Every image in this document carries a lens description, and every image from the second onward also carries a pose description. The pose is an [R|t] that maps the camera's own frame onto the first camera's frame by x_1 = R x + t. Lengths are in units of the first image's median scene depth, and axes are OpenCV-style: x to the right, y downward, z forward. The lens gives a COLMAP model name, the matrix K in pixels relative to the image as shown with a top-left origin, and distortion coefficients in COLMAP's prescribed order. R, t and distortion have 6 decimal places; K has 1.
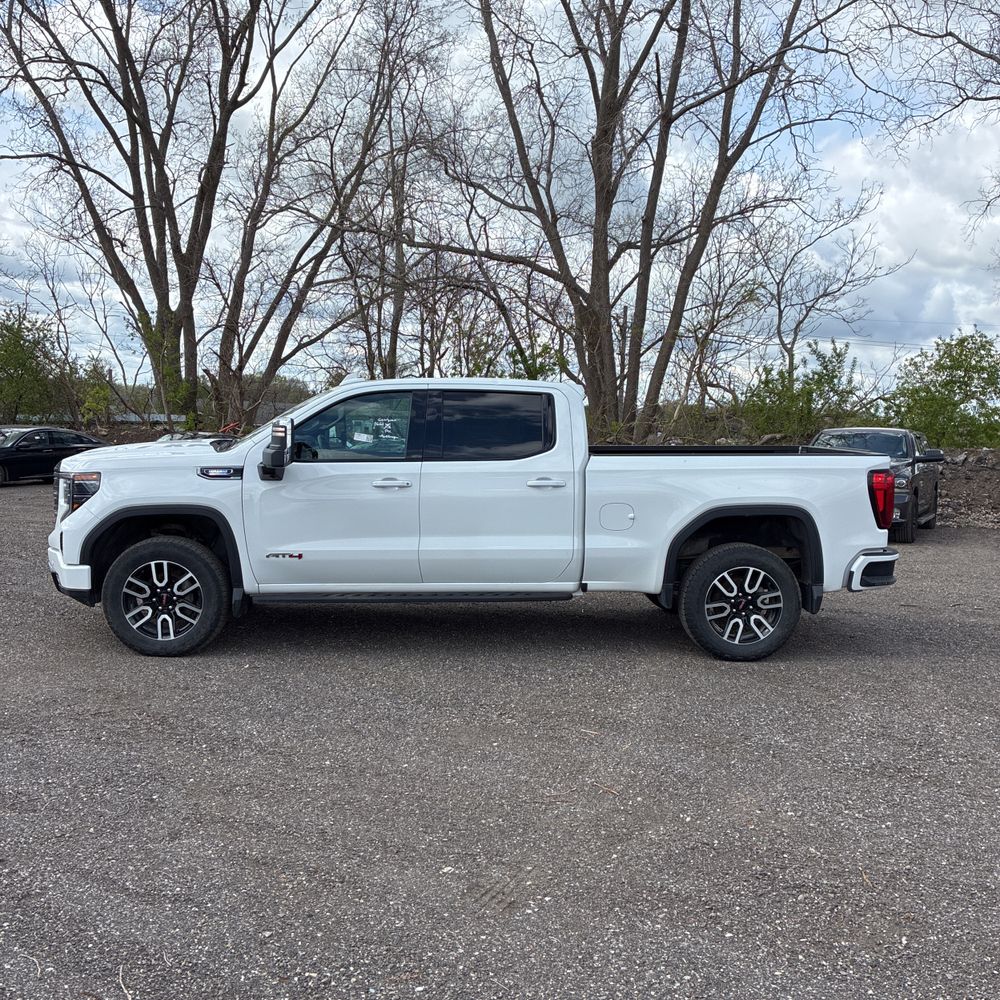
lens RADIAL K [[1040.9, 0, 507.0], [0, 1040.9, 507.3], [0, 0, 1]] dist [0.045492, -0.033252]
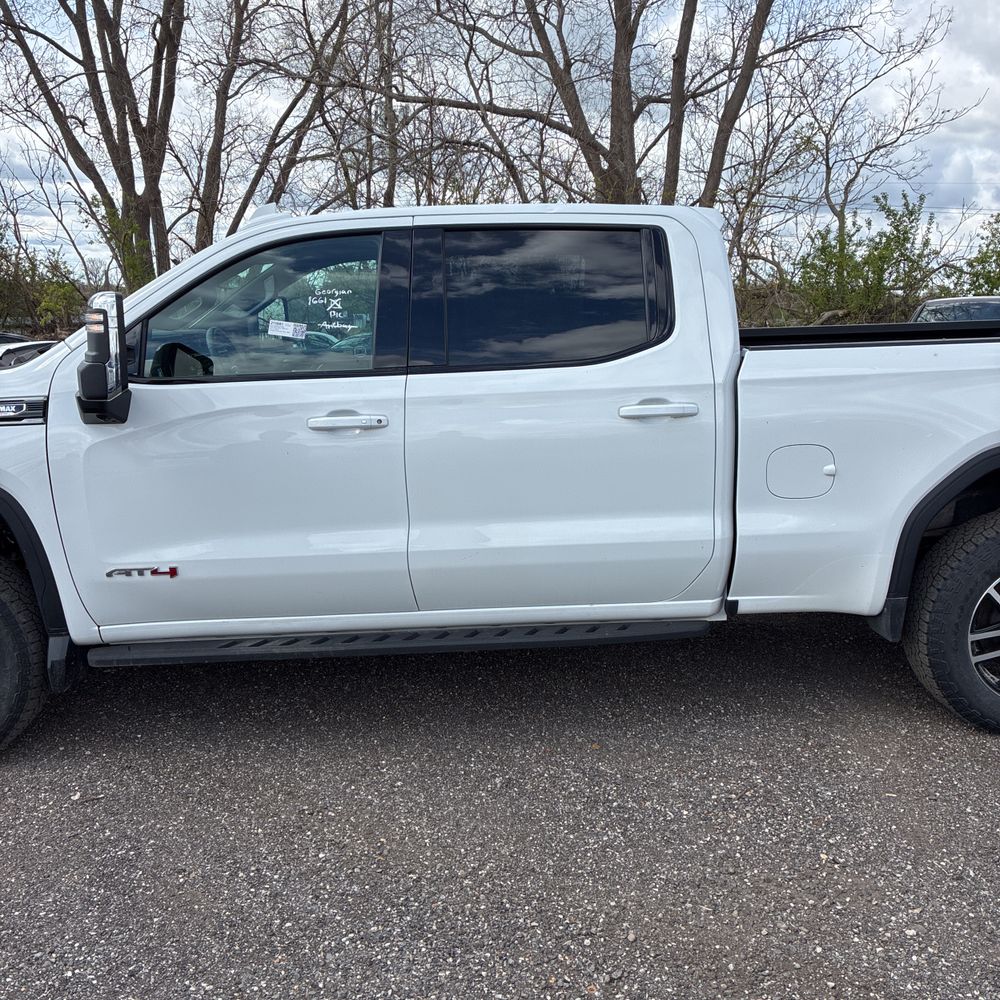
lens RADIAL K [[1018.3, 0, 500.0], [0, 1018.3, 500.0], [0, 0, 1]] dist [0.022178, -0.019271]
pose [[0.999362, -0.032161, -0.015518, -0.009475], [0.033561, 0.994371, 0.100503, -0.009438], [0.012198, -0.100960, 0.994816, 0.152341]]
